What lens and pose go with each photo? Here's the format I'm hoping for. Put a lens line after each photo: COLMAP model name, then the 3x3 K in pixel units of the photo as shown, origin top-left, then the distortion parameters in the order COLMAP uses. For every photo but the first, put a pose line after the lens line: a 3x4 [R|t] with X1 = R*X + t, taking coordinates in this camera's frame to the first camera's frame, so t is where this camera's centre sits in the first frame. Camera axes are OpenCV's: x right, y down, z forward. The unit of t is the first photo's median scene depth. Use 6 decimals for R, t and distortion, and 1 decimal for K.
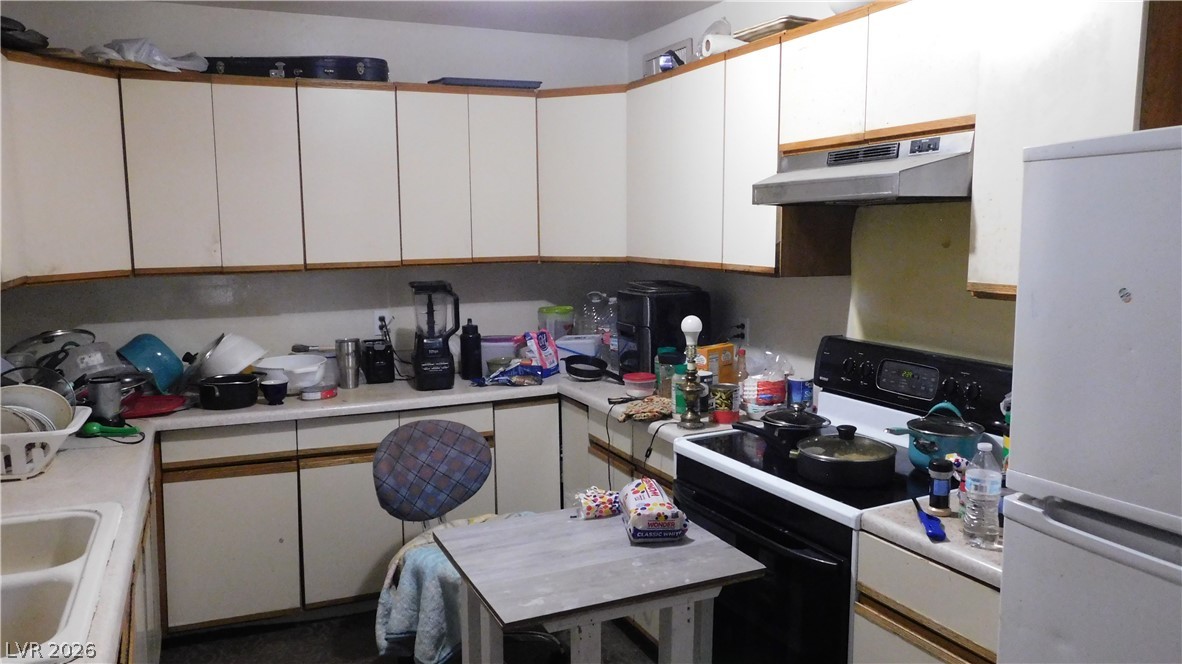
lens RADIAL K [[871.2, 0, 594.3], [0, 871.2, 332.6], [0, 0, 1]] dist [-0.020382, 0.021179]
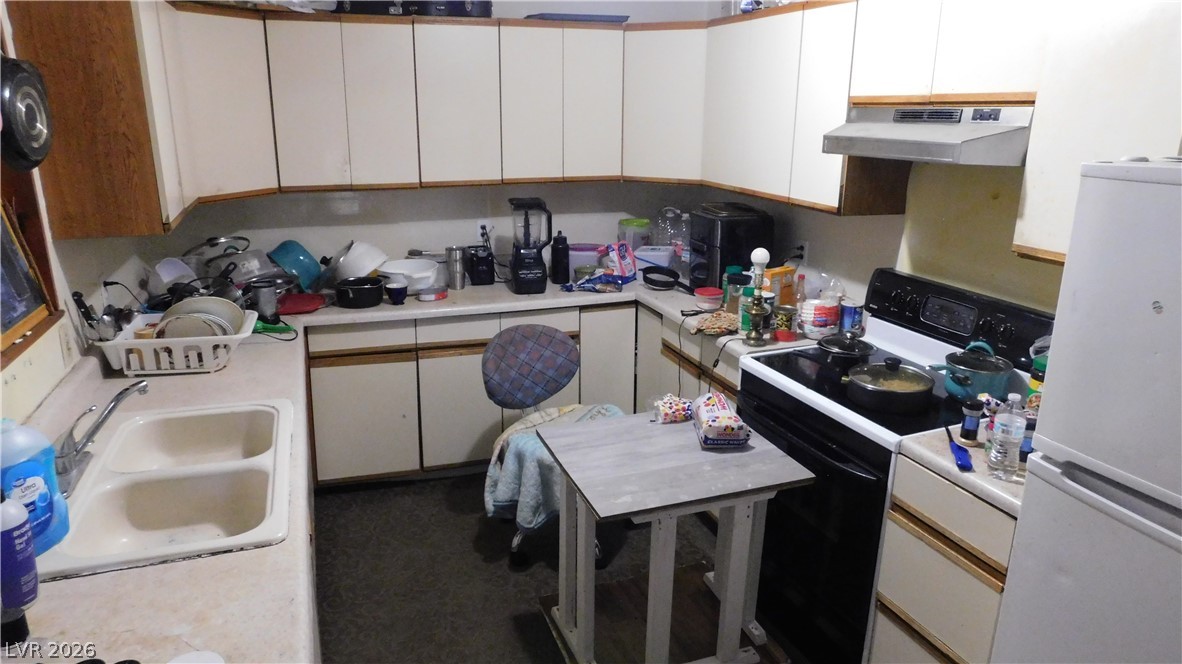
lens RADIAL K [[775.7, 0, 593.1], [0, 775.7, 332.9], [0, 0, 1]] dist [-0.071507, 0.044989]
pose [[0.996709, 0.038333, -0.071422, -0.026802], [-0.026539, 0.986872, 0.159309, -0.058197], [0.076591, -0.156889, 0.984642, -0.024191]]
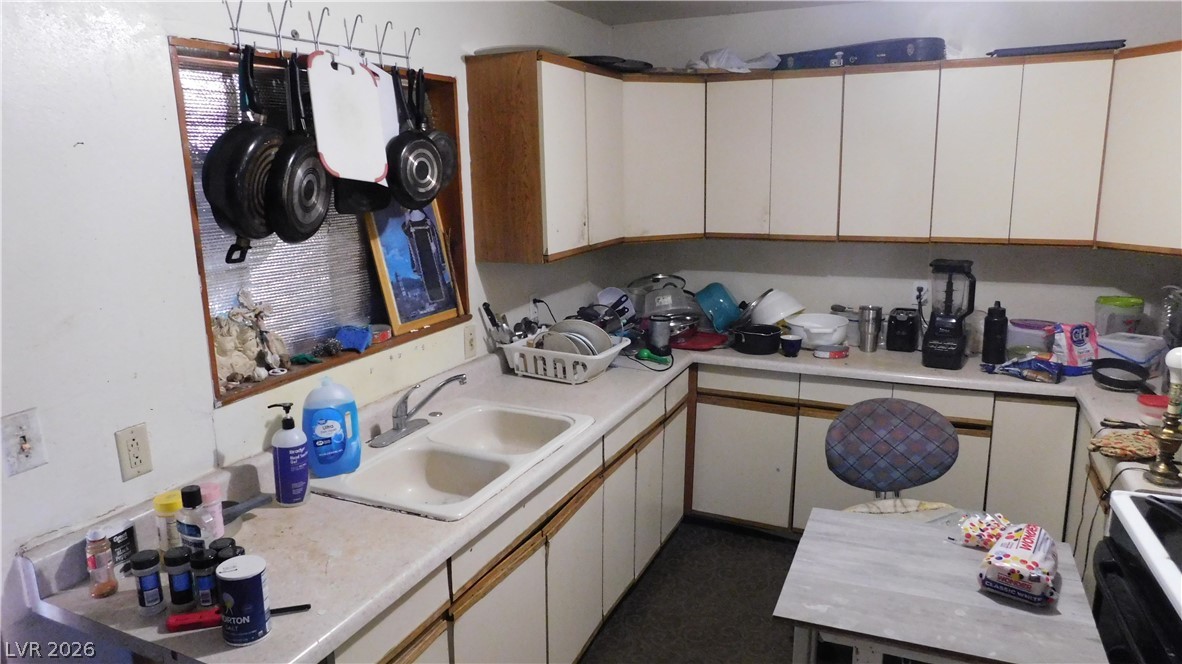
lens RADIAL K [[775.7, 0, 589.1], [0, 775.7, 331.0], [0, 0, 1]] dist [-0.071507, 0.044989]
pose [[0.657080, 0.155126, -0.737687, 0.234256], [-0.082758, 0.987527, 0.133950, -0.073387], [0.749264, -0.026967, 0.661722, 0.121126]]
